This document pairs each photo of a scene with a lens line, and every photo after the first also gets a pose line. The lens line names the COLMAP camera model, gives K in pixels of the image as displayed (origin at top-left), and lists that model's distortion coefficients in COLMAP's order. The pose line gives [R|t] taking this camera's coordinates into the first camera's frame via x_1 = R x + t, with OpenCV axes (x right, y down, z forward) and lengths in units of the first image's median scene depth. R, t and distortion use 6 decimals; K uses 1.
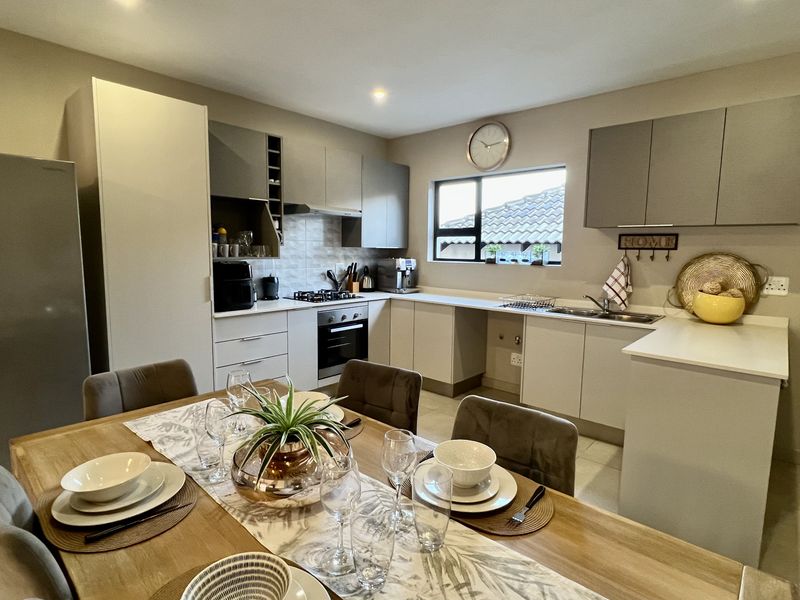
lens RADIAL K [[426.7, 0, 398.0], [0, 426.7, 295.7], [0, 0, 1]] dist [-0.000388, -0.000388]
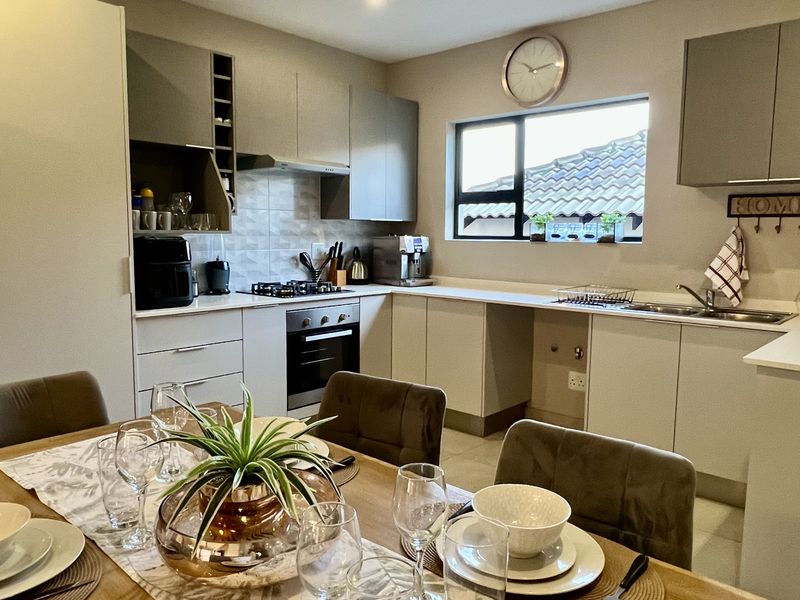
lens RADIAL K [[607.3, 0, 395.4], [0, 607.3, 299.1], [0, 0, 1]] dist [-0.000137, -0.006055]
pose [[0.999974, -0.002938, -0.006587, -0.007210], [0.002949, 0.999994, 0.001623, 0.018071], [0.006583, -0.001643, 0.999977, 0.027176]]
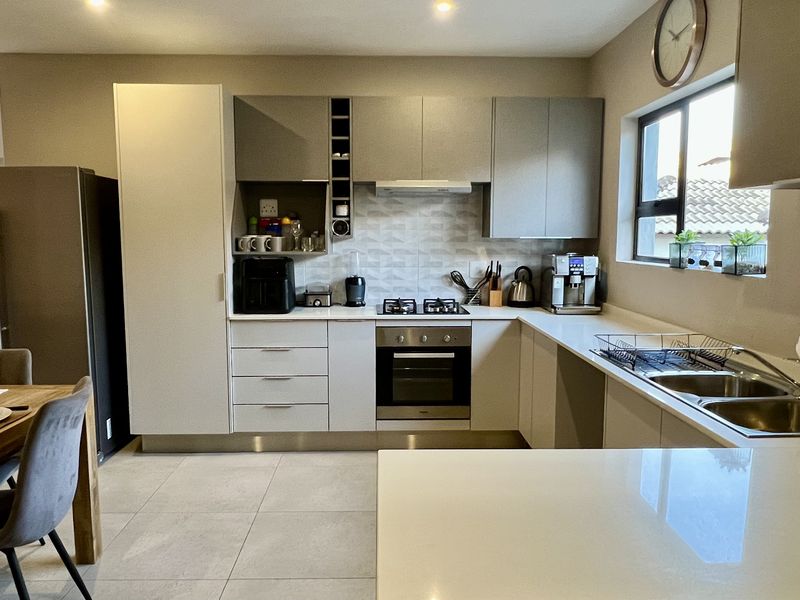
lens RADIAL K [[607.3, 0, 395.4], [0, 607.3, 299.1], [0, 0, 1]] dist [-0.000137, -0.006055]
pose [[0.691292, 0.065060, -0.719640, 0.624358], [-0.071864, 0.997191, 0.021120, -0.036962], [0.718993, 0.037116, 0.694026, 0.320388]]
